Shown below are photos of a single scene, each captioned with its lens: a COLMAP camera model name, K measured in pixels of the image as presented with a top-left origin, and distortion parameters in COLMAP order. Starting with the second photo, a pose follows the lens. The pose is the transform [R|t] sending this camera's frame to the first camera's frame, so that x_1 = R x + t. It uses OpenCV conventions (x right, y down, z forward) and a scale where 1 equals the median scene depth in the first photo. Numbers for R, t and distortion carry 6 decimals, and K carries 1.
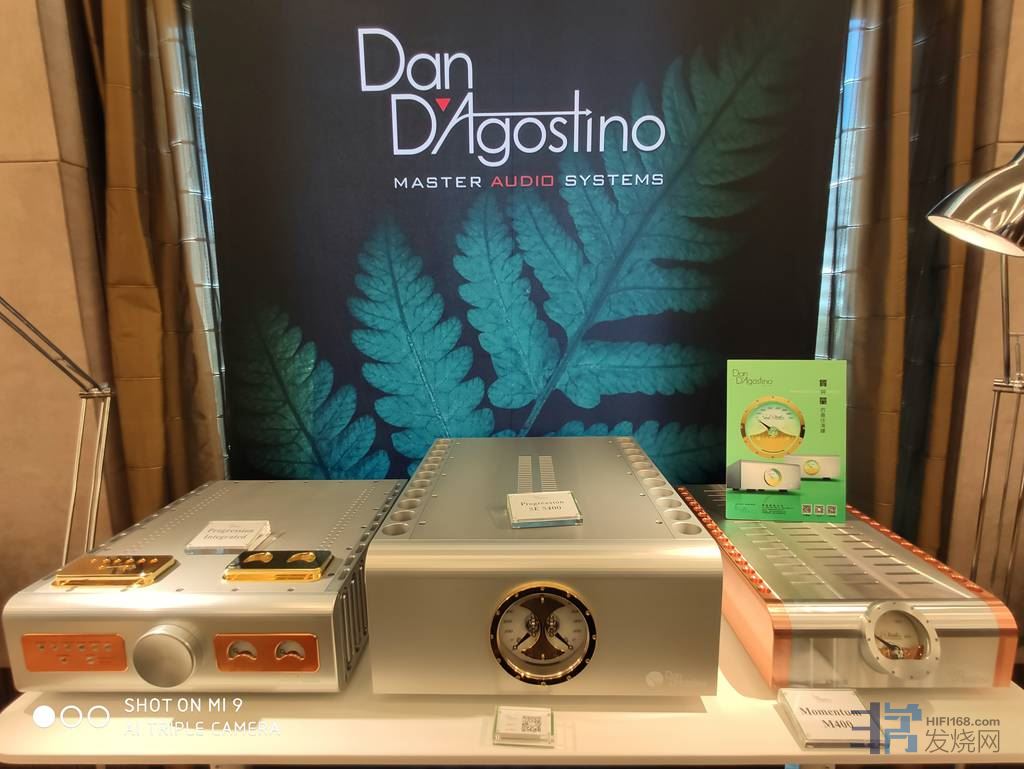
lens RADIAL K [[502.5, 0, 510.0], [0, 502.5, 382.8], [0, 0, 1]] dist [-0.002892, 0.001629]
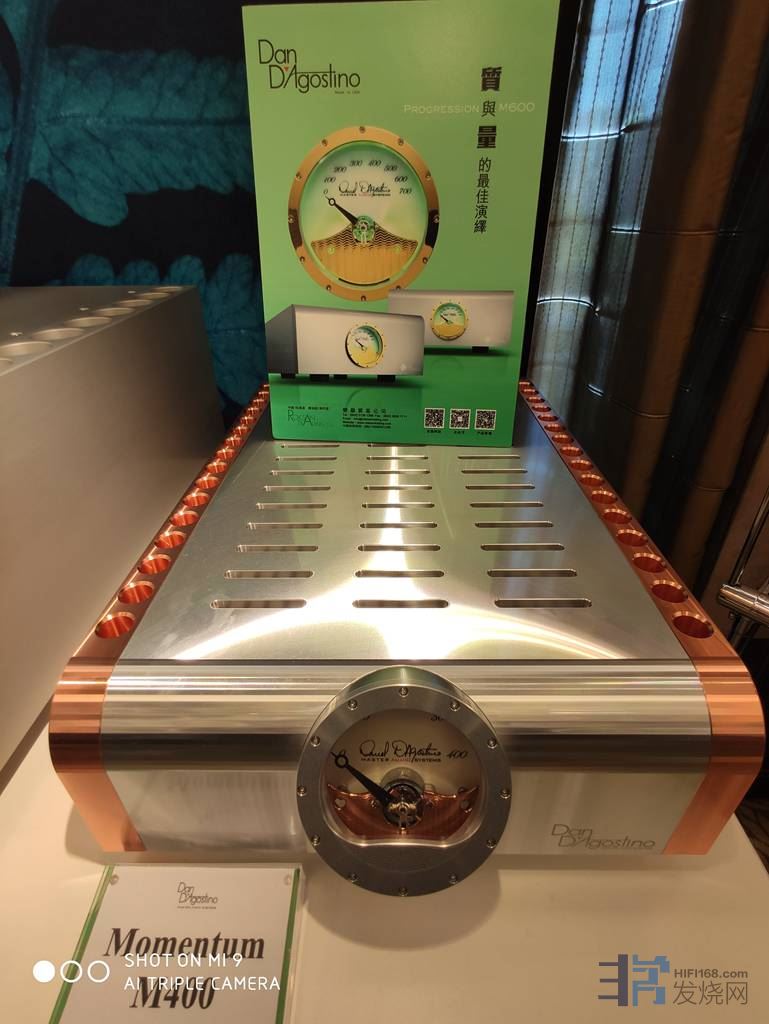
lens RADIAL K [[502.5, 0, 390.1], [0, 502.5, 507.1], [0, 0, 1]] dist [-0.002892, 0.001629]
pose [[0.999916, 0.000500, 0.012933, 0.443520], [-0.005313, 0.927043, 0.374917, 0.125550], [-0.011802, -0.374954, 0.926968, 0.439855]]
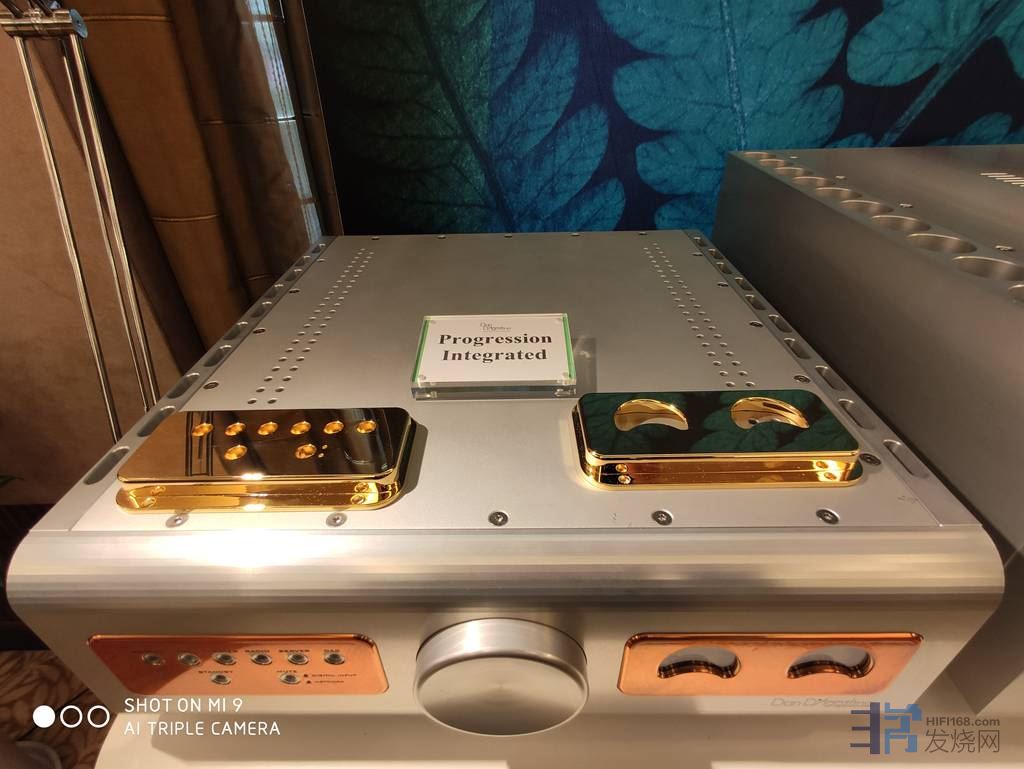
lens RADIAL K [[502.5, 0, 507.2], [0, 502.5, 380.1], [0, 0, 1]] dist [-0.002892, 0.001629]
pose [[0.999947, -0.010274, 0.000806, -0.390952], [0.008999, 0.908663, 0.417434, 0.109386], [-0.005021, -0.417405, 0.908707, 0.437371]]
